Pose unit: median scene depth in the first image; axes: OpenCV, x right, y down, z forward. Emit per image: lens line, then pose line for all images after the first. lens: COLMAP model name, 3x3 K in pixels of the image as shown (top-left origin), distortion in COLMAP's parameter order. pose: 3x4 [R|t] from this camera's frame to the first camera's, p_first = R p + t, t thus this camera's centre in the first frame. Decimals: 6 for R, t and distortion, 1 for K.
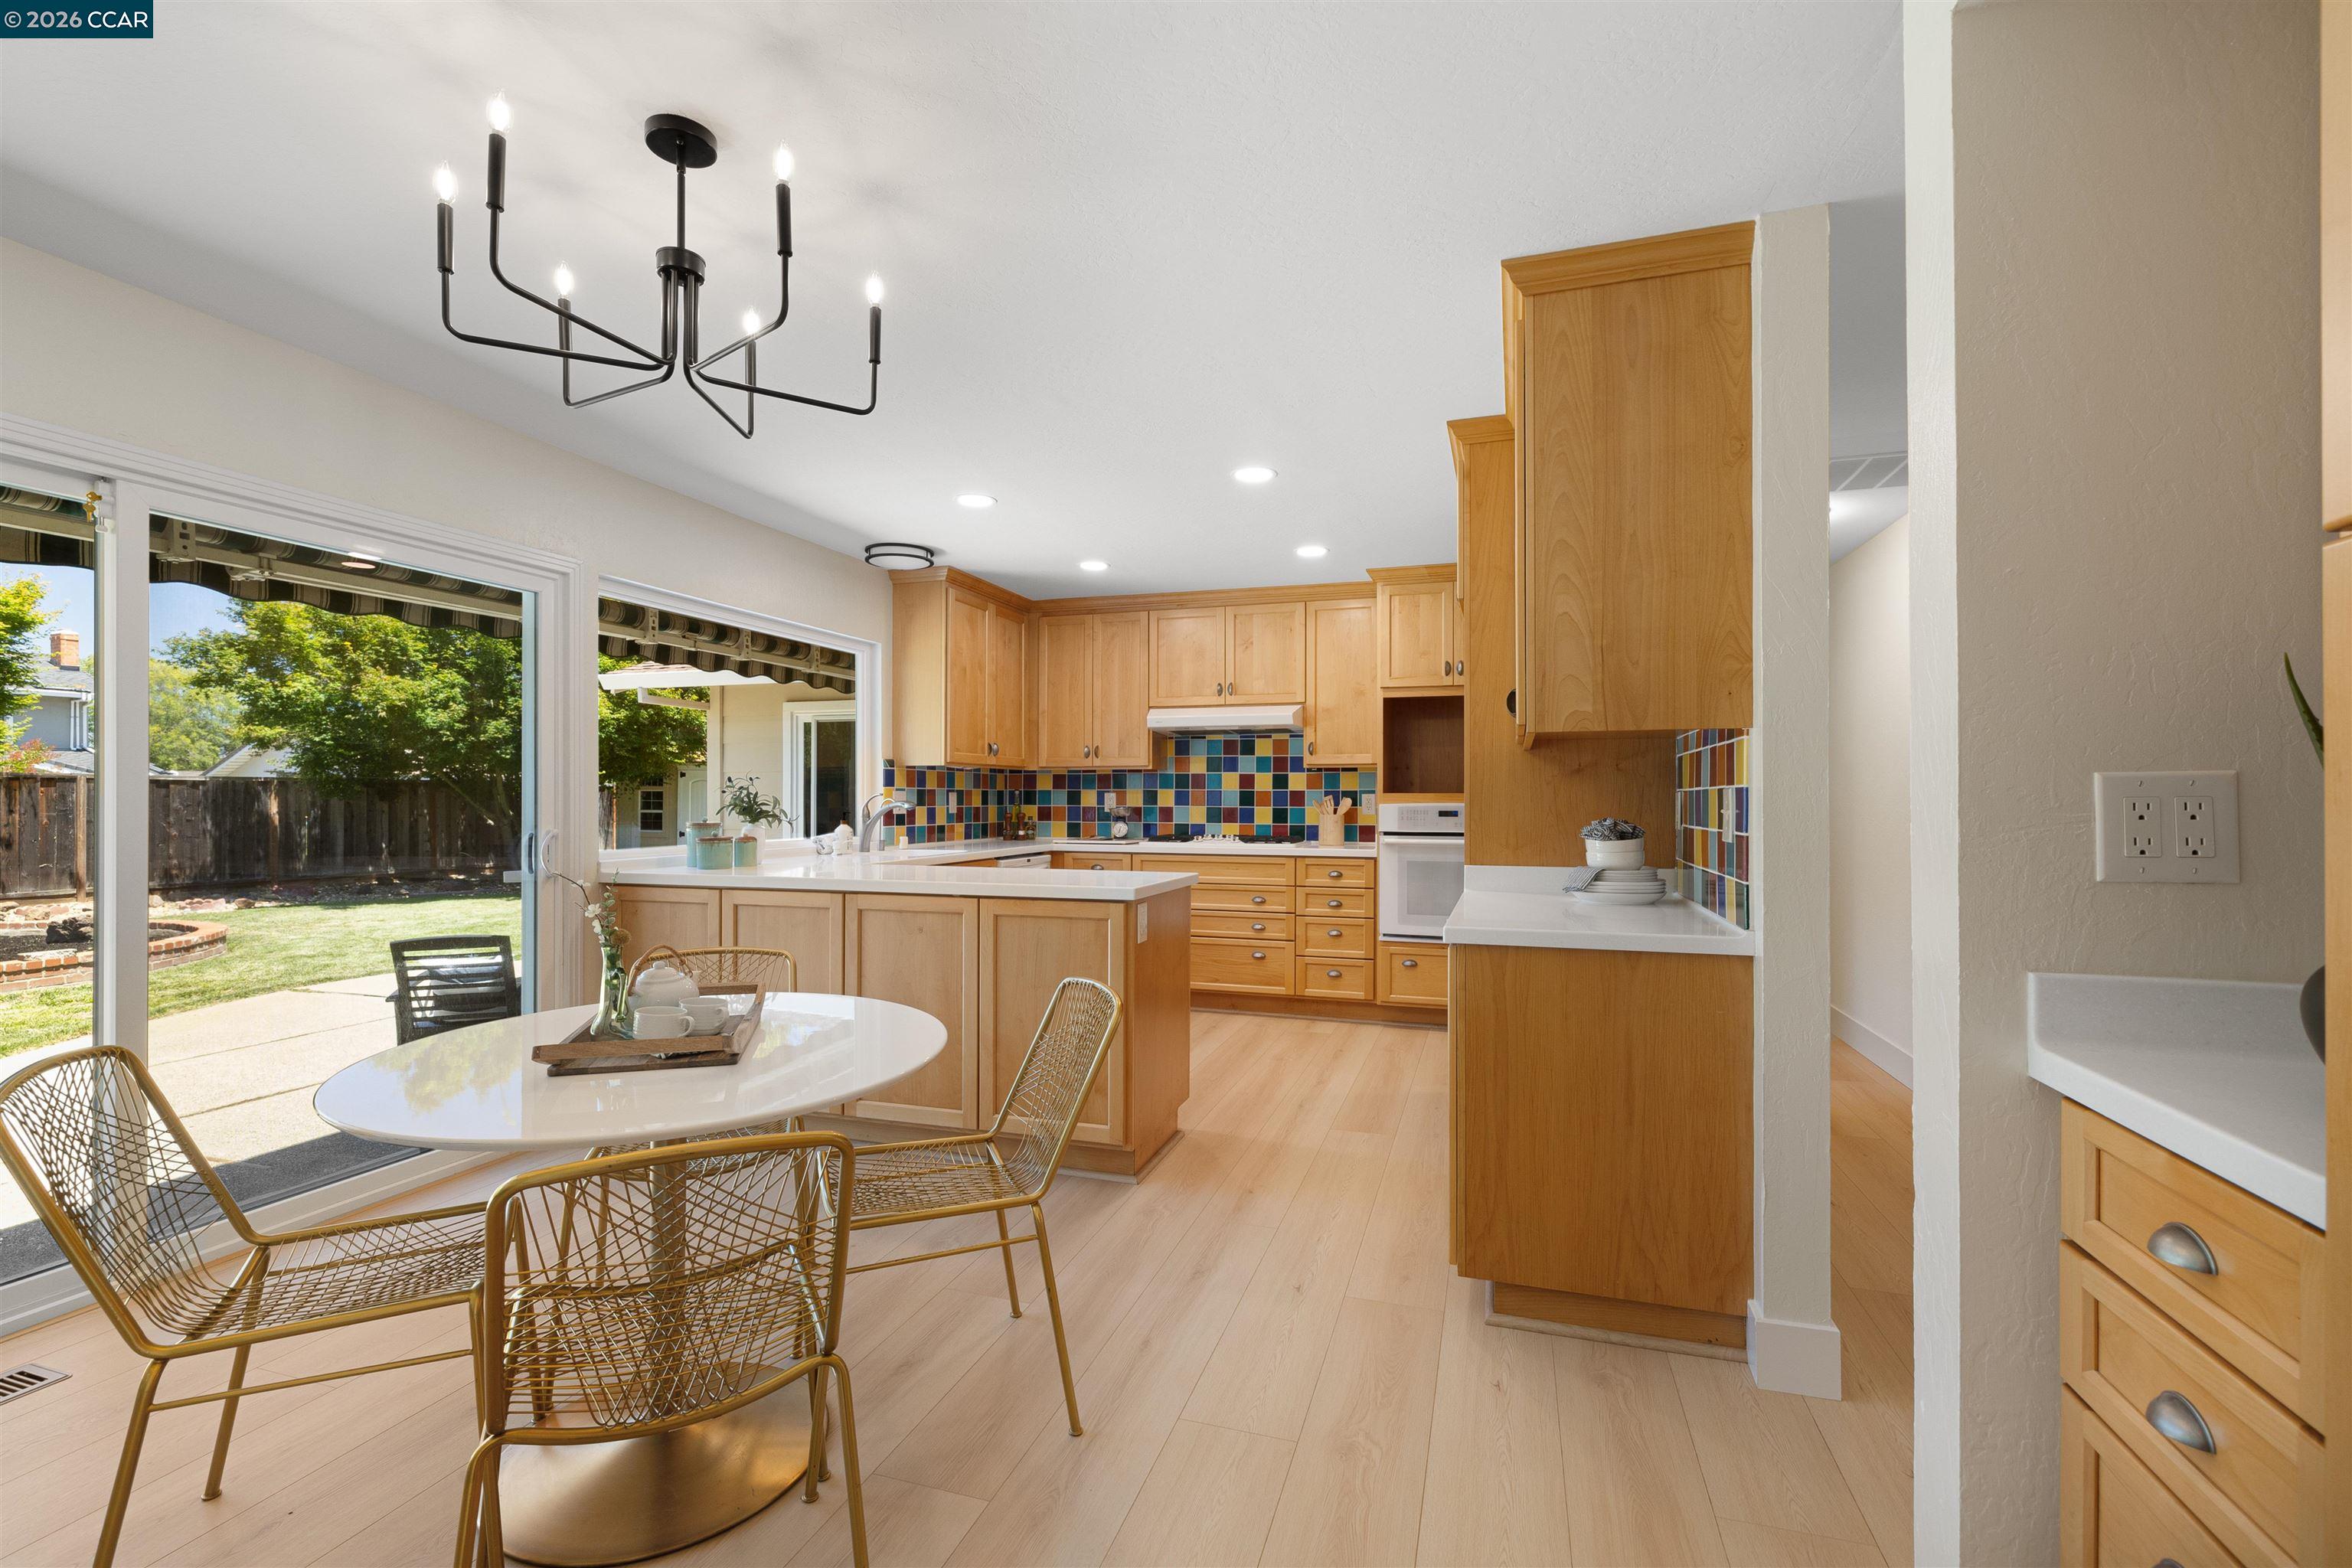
lens RADIAL K [[1020.0, 0, 1175.8], [0, 1020.0, 788.9], [0, 0, 1]] dist [-0.000065, -0.000001]
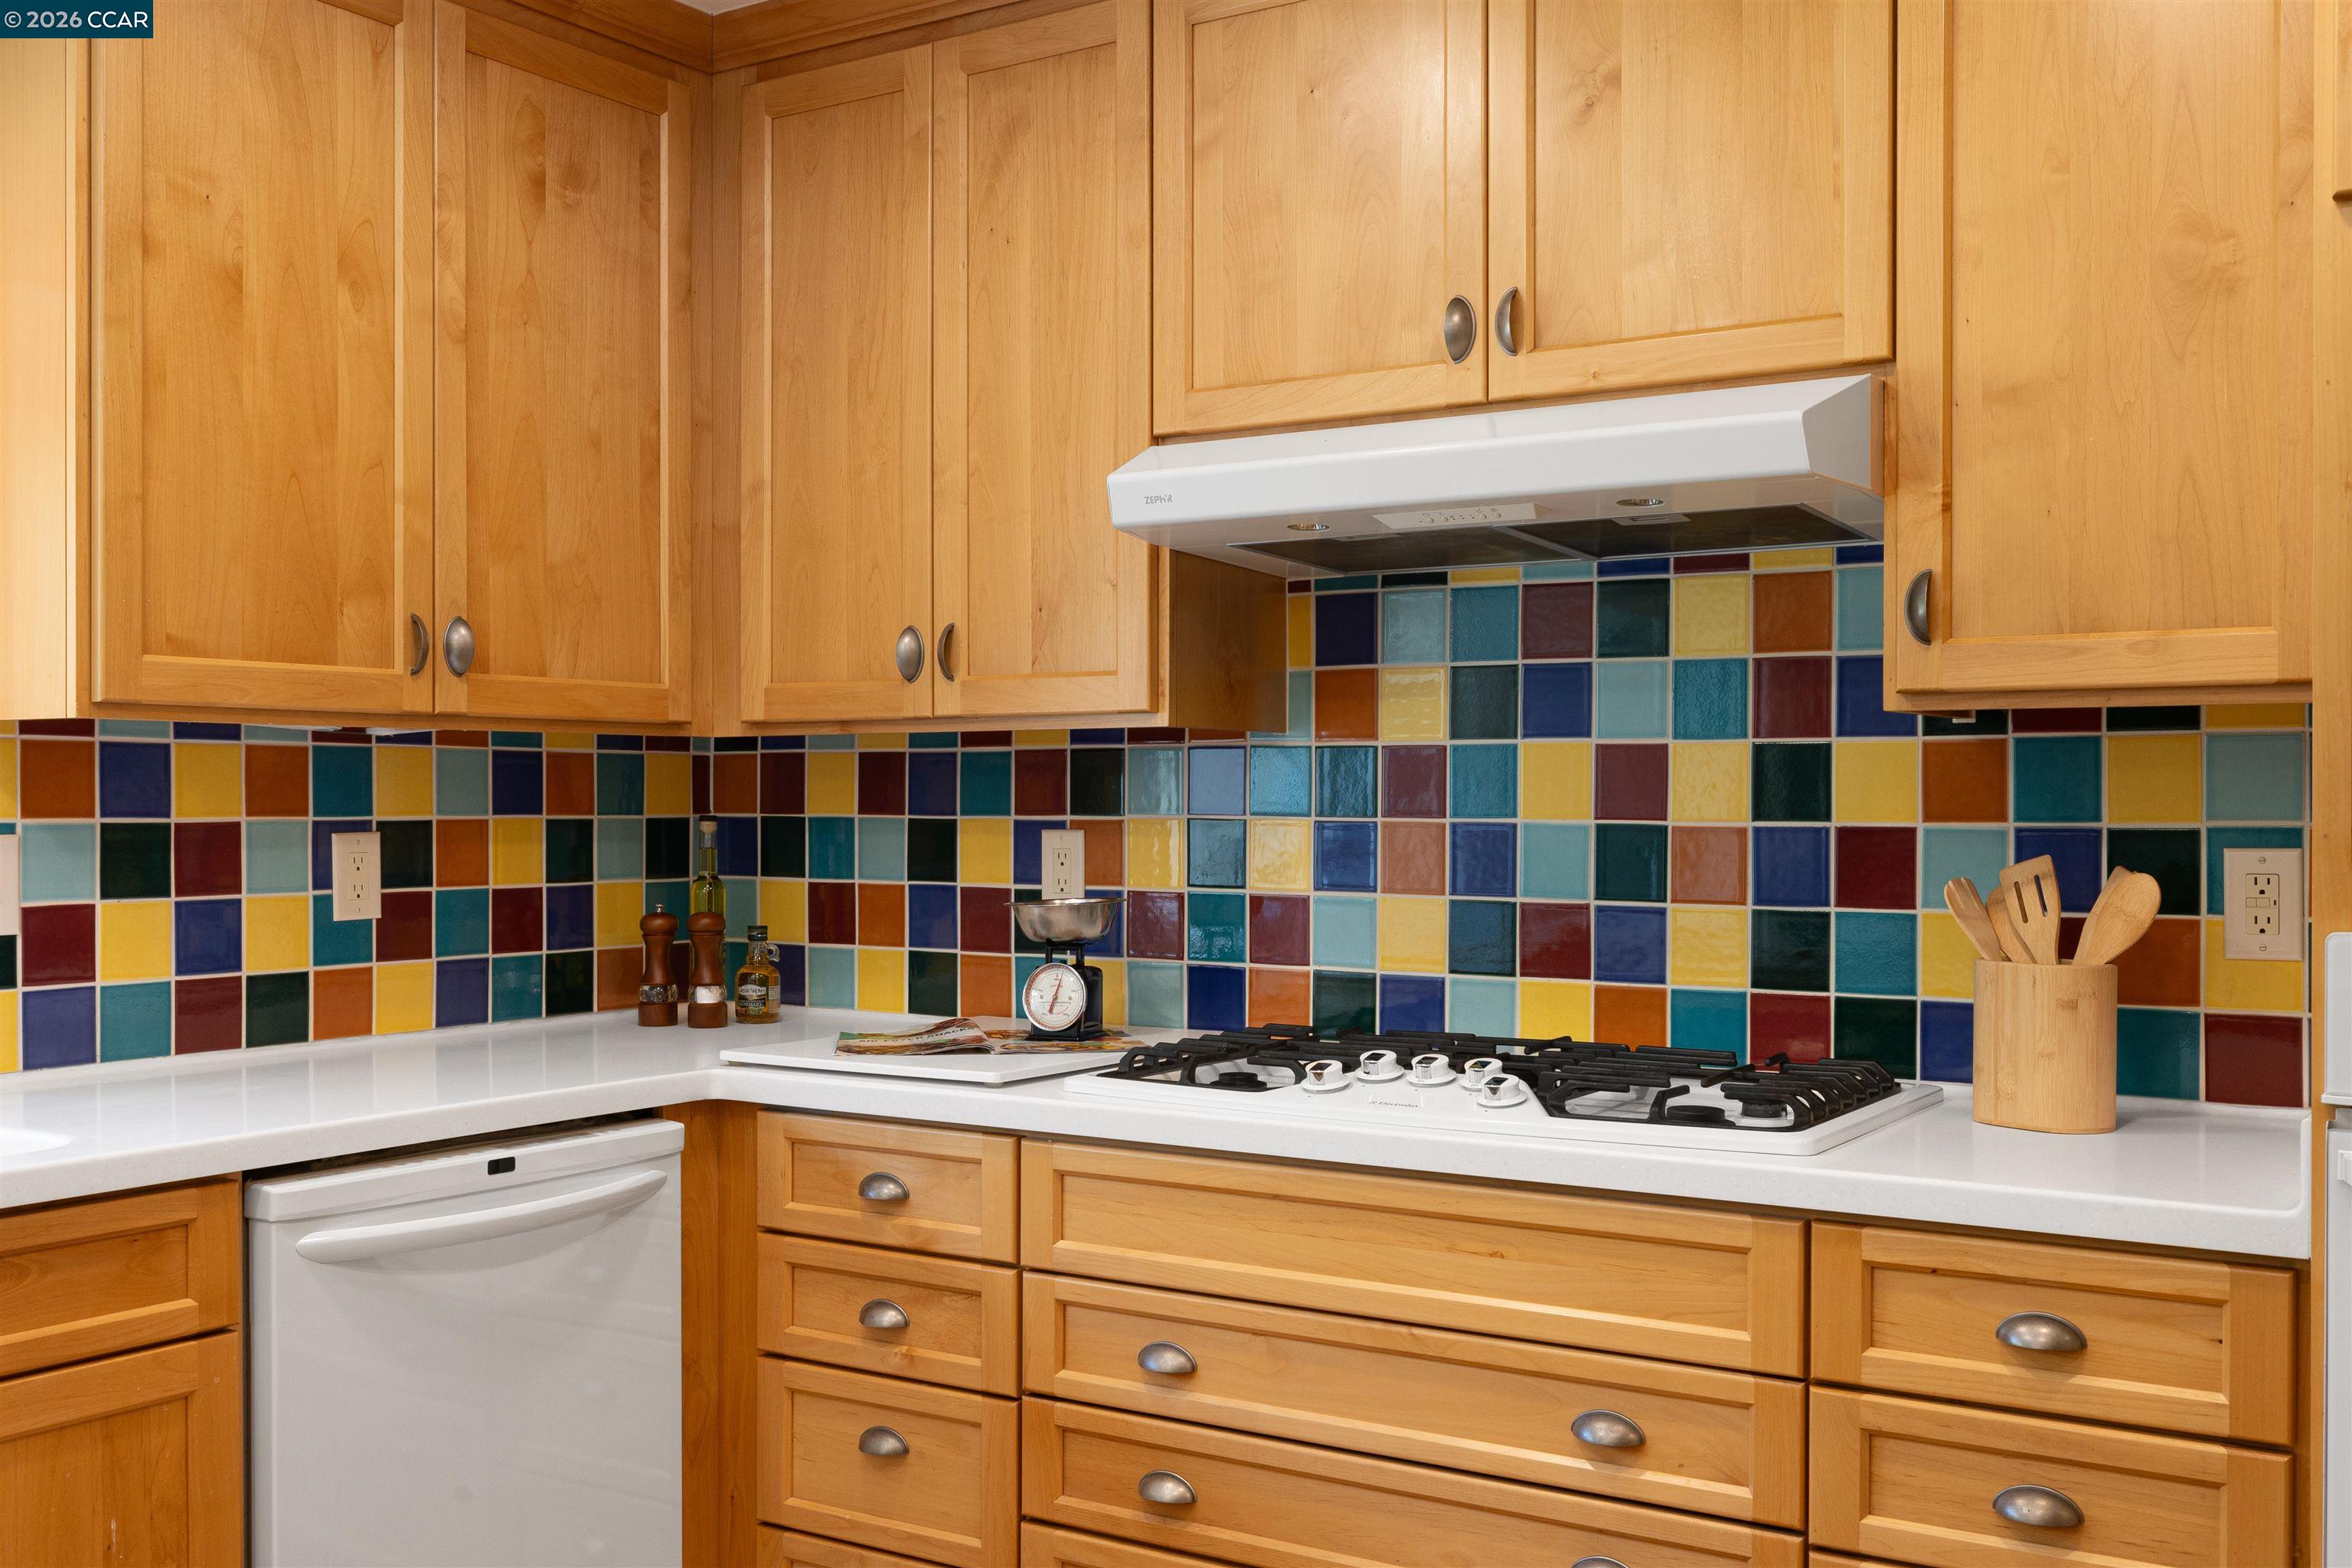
lens RADIAL K [[2324.1, 0, 1176.1], [0, 2324.1, 788.6], [0, 0, 1]] dist [0.000539, 0.000000]
pose [[0.964329, -0.002897, -0.264691, 0.106502], [0.003925, 0.999987, 0.003356, -0.007813], [0.264678, -0.004275, 0.964327, 0.522436]]
